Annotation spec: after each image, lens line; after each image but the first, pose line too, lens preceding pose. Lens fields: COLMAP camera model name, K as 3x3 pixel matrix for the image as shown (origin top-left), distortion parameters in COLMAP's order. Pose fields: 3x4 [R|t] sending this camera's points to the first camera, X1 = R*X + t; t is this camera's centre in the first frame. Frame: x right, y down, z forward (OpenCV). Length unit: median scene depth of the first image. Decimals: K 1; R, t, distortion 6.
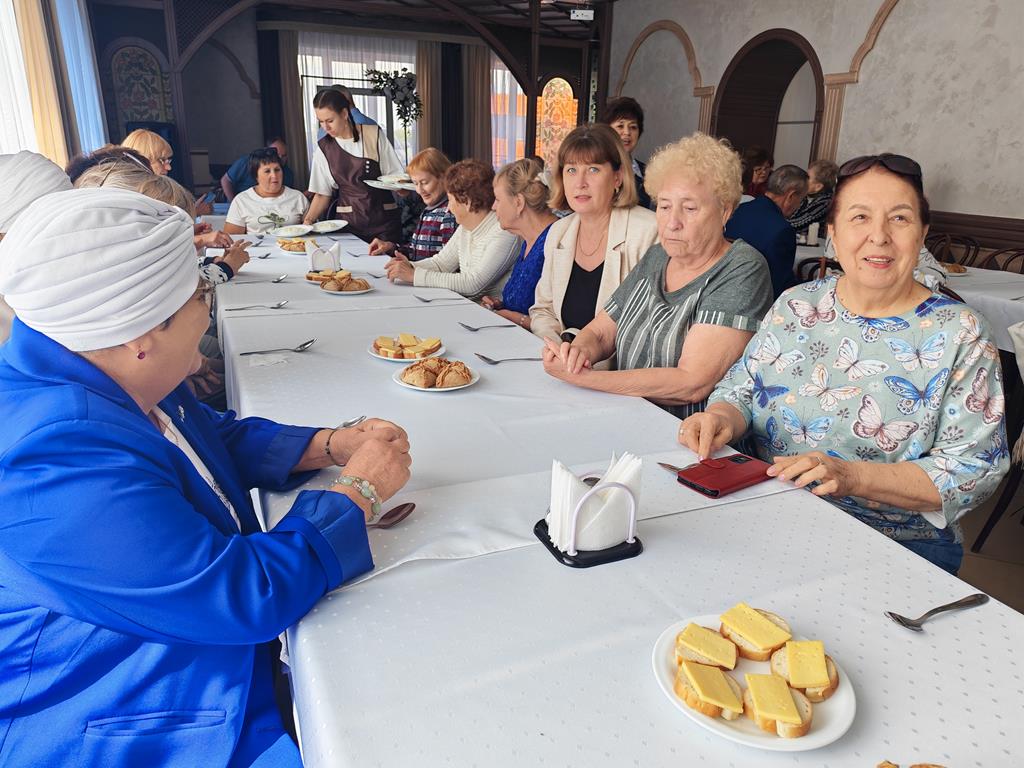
lens RADIAL K [[735.8, 0, 520.6], [0, 735.8, 360.0], [0, 0, 1]] dist [0.015845, 0.002928]
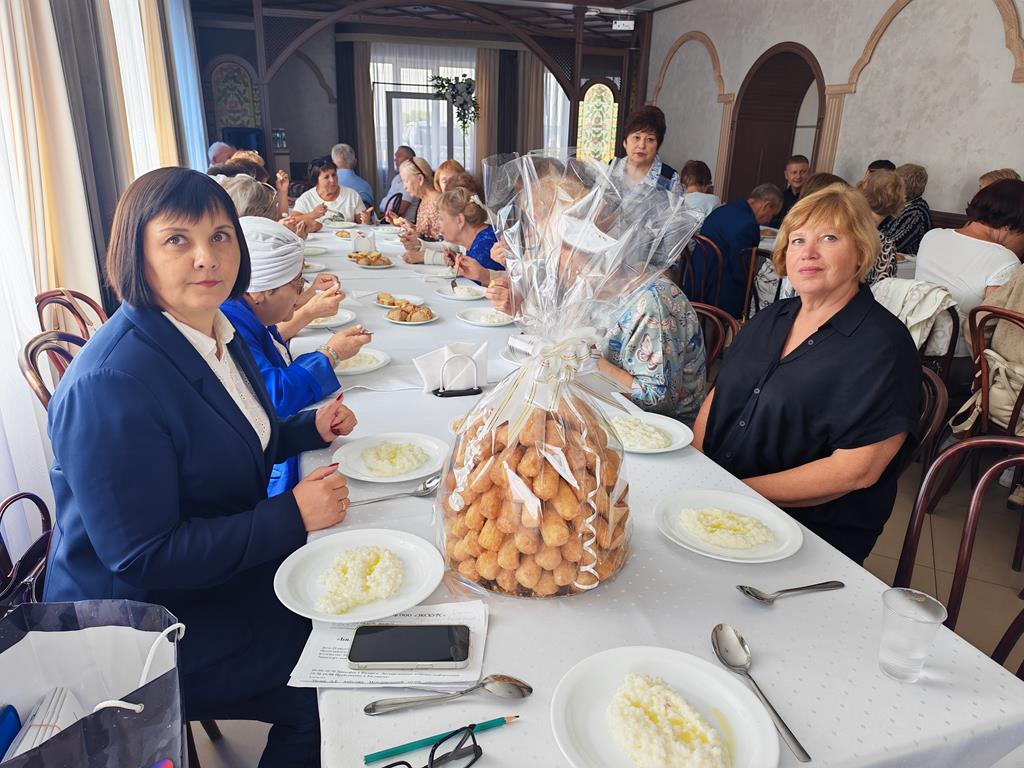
lens RADIAL K [[713.6, 0, 525.4], [0, 713.6, 383.7], [0, 0, 1]] dist [0.004513, 0.000138]
pose [[0.995792, 0.030854, -0.086293, 0.051537], [-0.026869, 0.998535, 0.046970, 0.017206], [0.087616, -0.044454, 0.995162, -0.096133]]
